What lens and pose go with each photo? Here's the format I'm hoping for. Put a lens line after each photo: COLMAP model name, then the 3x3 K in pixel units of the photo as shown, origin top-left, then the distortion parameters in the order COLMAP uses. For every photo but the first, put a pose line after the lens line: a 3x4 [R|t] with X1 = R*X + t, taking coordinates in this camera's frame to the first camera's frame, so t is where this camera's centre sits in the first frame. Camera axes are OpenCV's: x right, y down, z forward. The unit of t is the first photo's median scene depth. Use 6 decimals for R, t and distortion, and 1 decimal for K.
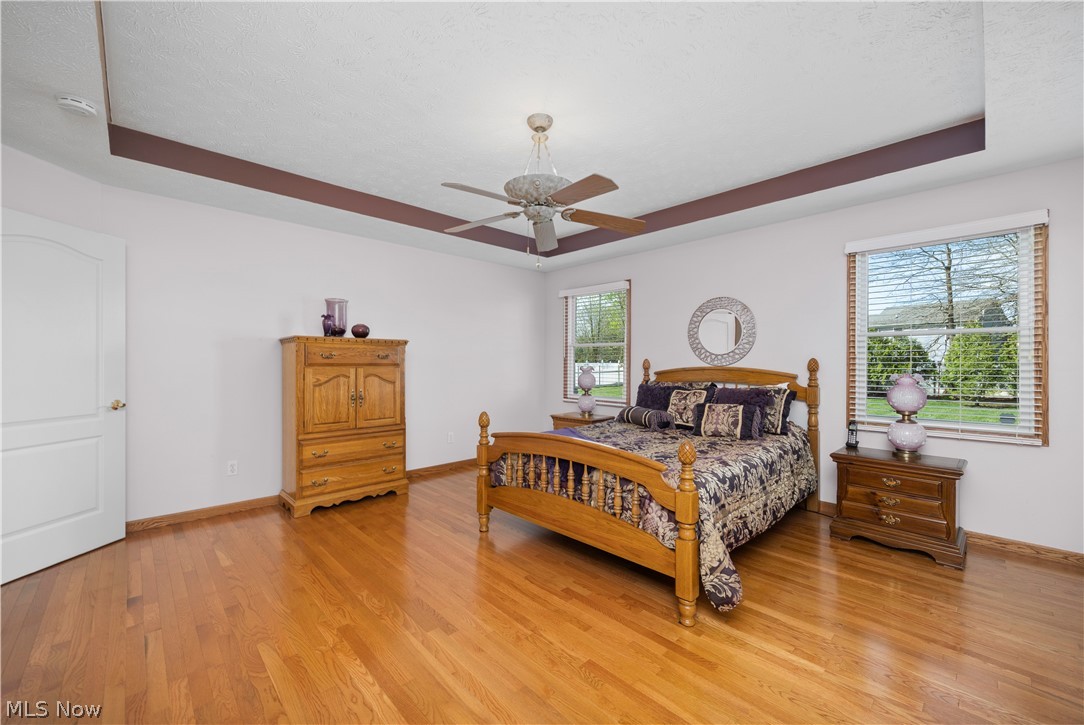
lens RADIAL K [[439.4, 0, 542.0], [0, 439.4, 362.5], [0, 0, 1]] dist [0.009448, 0.000056]
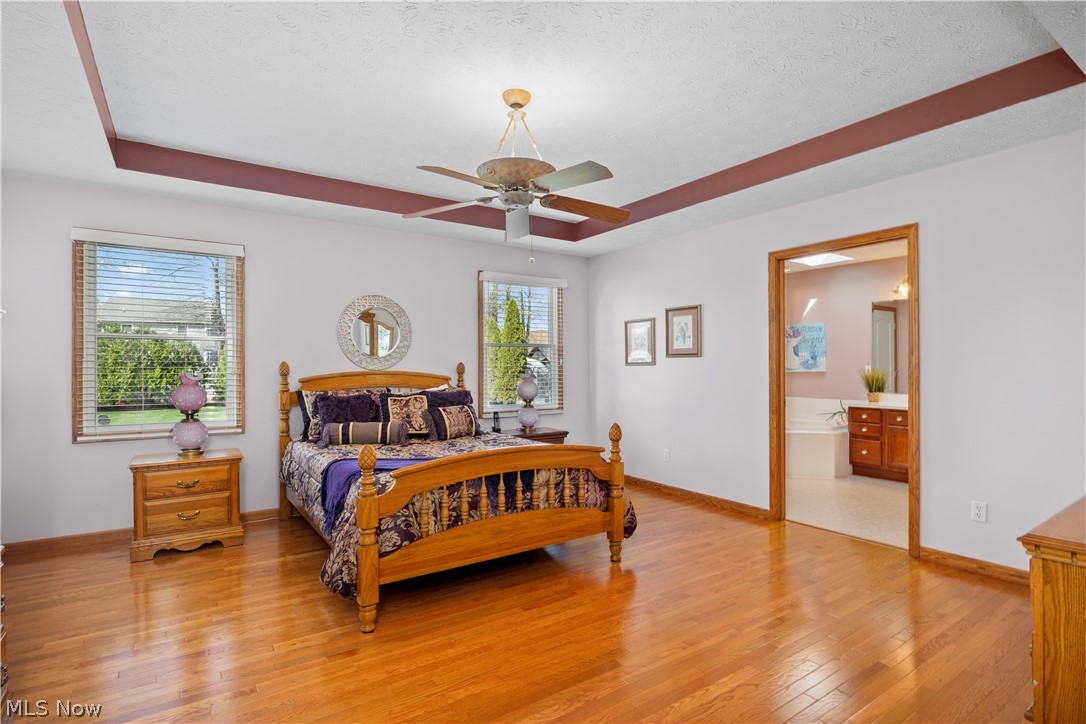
lens RADIAL K [[546.4, 0, 543.0], [0, 546.4, 362.0], [0, 0, 1]] dist [-0.001710, -0.000172]
pose [[0.153287, 0.003543, 0.988175, -0.791678], [0.002855, 0.999988, -0.004028, -0.004716], [-0.988178, 0.003439, 0.153275, 0.559452]]
